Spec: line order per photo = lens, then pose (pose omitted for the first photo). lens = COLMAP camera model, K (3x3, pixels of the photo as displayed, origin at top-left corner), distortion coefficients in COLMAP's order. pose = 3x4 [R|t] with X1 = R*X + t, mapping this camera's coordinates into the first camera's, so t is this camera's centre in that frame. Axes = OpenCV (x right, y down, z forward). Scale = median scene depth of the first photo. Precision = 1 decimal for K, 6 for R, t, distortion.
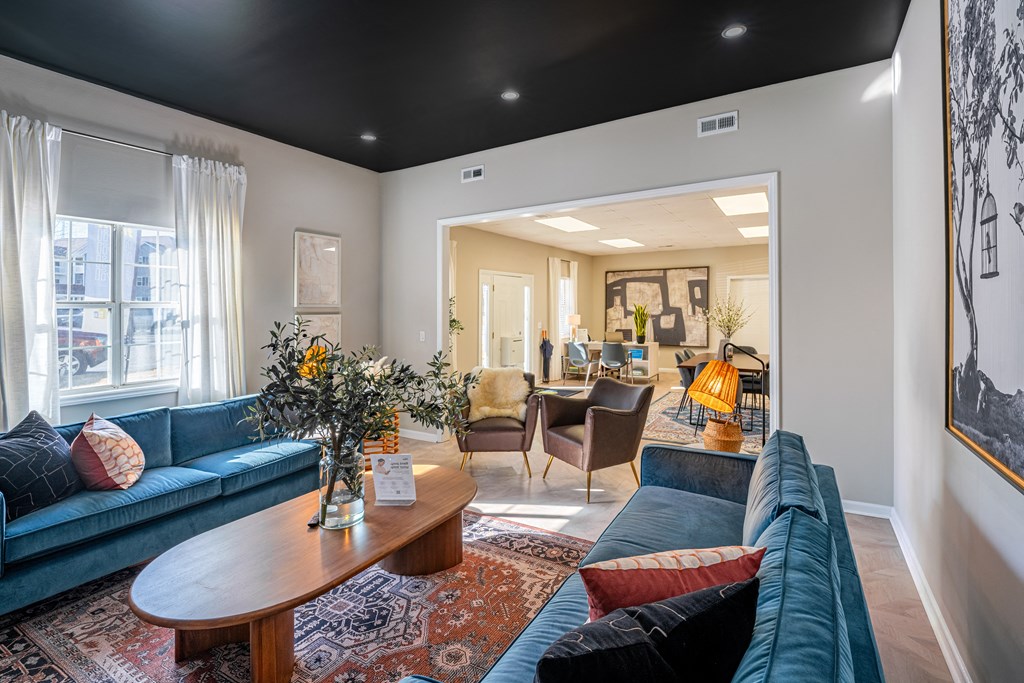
lens RADIAL K [[495.1, 0, 511.2], [0, 495.1, 327.4], [0, 0, 1]] dist [0.000172, -0.000312]
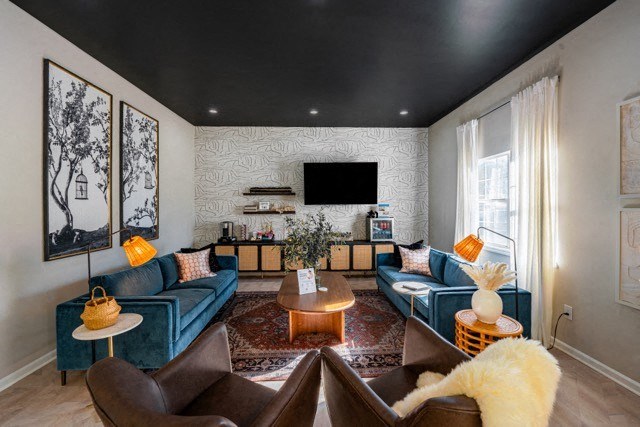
lens RADIAL K [[277.0, 0, 330.0], [0, 277.0, 207.2], [0, 0, 1]] dist [0.000276, -0.000081]
pose [[-0.823815, 0.015744, -0.566640, 0.345189], [-0.004099, 0.999423, 0.033728, -0.065586], [0.566844, 0.030108, -0.823275, 1.896528]]
